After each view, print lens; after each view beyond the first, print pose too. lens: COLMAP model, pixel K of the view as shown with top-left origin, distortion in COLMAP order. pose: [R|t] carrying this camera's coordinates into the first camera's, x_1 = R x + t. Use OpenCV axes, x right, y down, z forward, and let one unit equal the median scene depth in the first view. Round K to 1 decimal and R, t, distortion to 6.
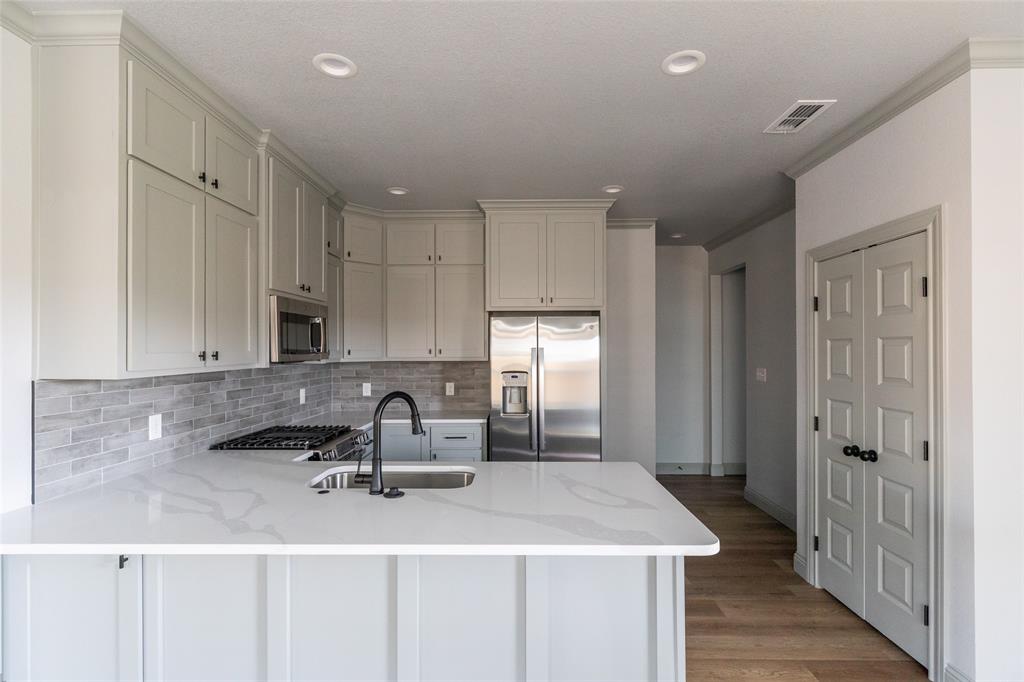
lens RADIAL K [[489.8, 0, 510.2], [0, 489.8, 350.5], [0, 0, 1]] dist [0.001317, -0.000170]
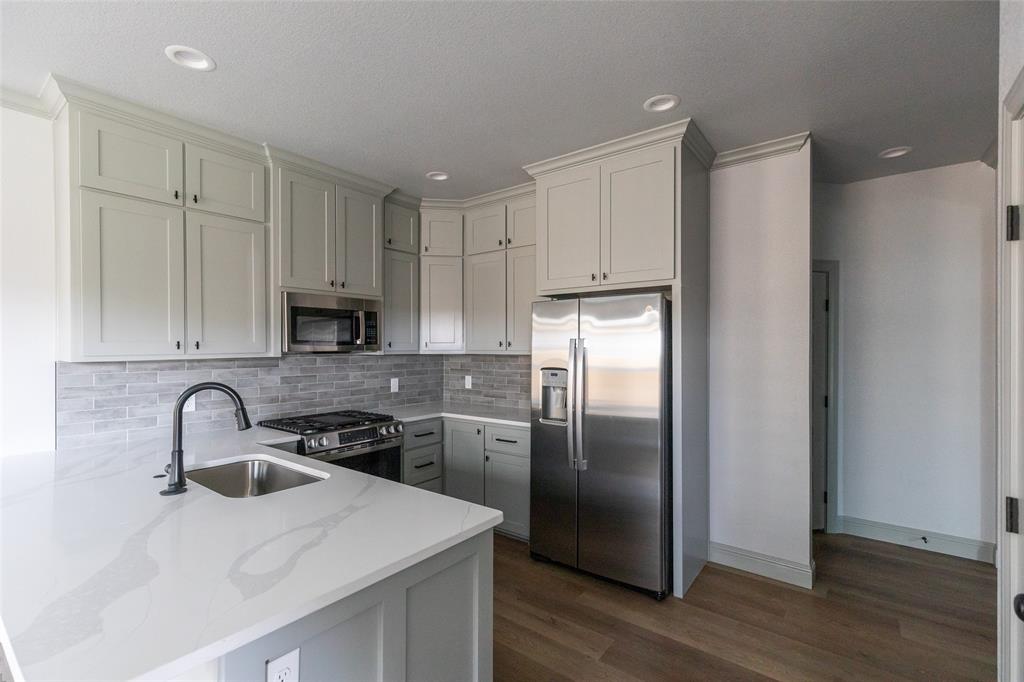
lens RADIAL K [[465.2, 0, 505.6], [0, 465.2, 348.0], [0, 0, 1]] dist [0.012149, -0.002529]
pose [[0.800009, 0.004631, -0.599970, 0.515052], [-0.003057, 0.999989, 0.003641, 0.008554], [0.599980, -0.001079, 0.800014, 0.422763]]
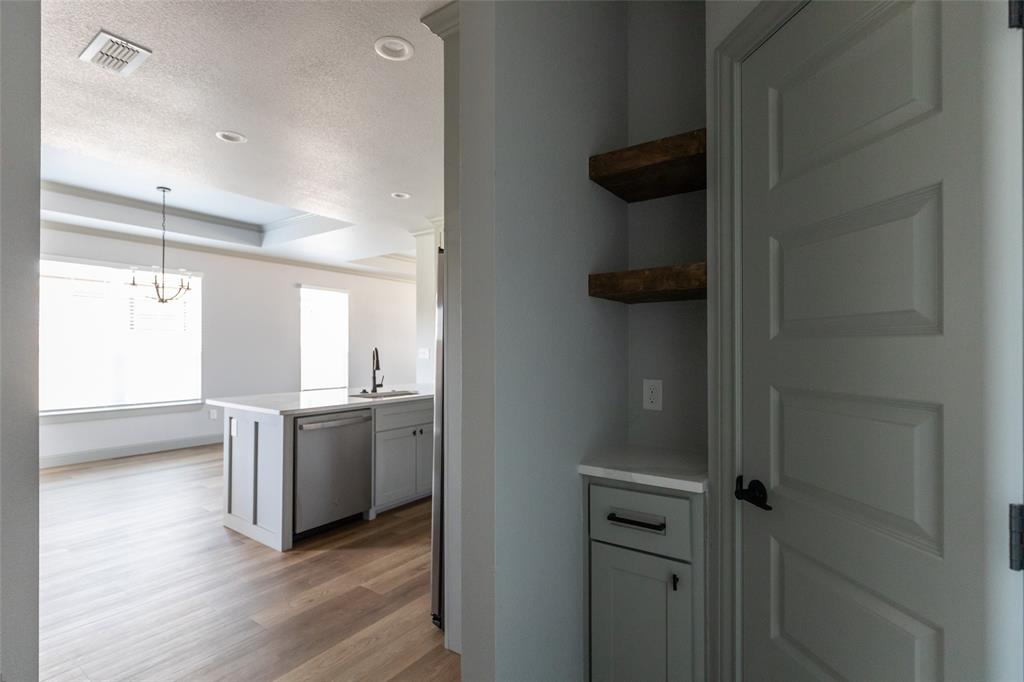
lens RADIAL K [[489.8, 0, 511.9], [0, 489.8, 348.4], [0, 0, 1]] dist [0.001317, -0.000170]
pose [[-0.568339, -0.008515, -0.822751, 0.768199], [-0.002271, 0.999959, -0.008780, 0.072176], [0.822792, -0.003122, -0.568335, 1.792564]]
